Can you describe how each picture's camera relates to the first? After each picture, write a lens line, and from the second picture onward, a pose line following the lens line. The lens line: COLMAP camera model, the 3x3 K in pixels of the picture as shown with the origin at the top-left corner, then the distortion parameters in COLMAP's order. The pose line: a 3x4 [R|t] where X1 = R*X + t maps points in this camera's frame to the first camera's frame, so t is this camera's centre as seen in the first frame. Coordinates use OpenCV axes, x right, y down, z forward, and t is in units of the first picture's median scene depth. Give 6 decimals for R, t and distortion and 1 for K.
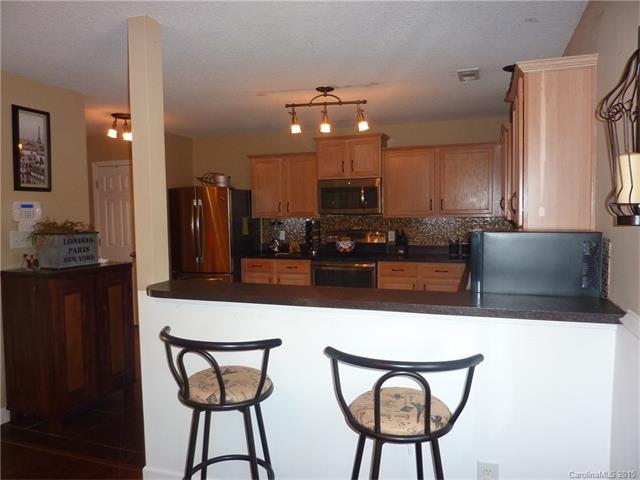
lens RADIAL K [[475.1, 0, 321.8], [0, 475.1, 237.4], [0, 0, 1]] dist [-0.021077, -0.017839]
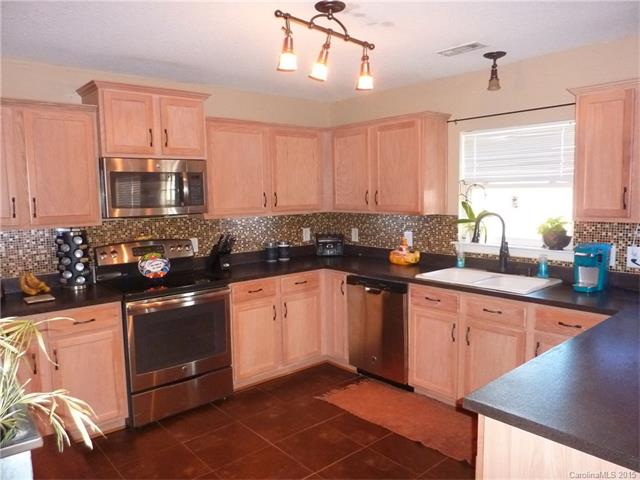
lens RADIAL K [[475.1, 0, 325.1], [0, 475.1, 241.6], [0, 0, 1]] dist [-0.021077, -0.017839]
pose [[0.484262, -0.085822, 0.870704, -0.377045], [0.066957, 0.995894, 0.060922, -0.038475], [-0.872357, 0.028797, 0.488020, 0.506834]]
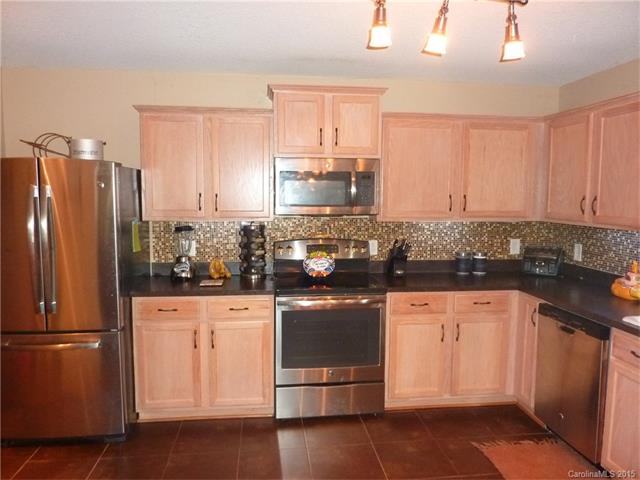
lens RADIAL K [[475.1, 0, 323.7], [0, 475.1, 240.5], [0, 0, 1]] dist [-0.021077, -0.017839]
pose [[0.893035, -0.022820, 0.449408, -0.223464], [0.008342, 0.999381, 0.034170, -0.037002], [-0.449910, -0.026766, 0.892673, 0.446095]]
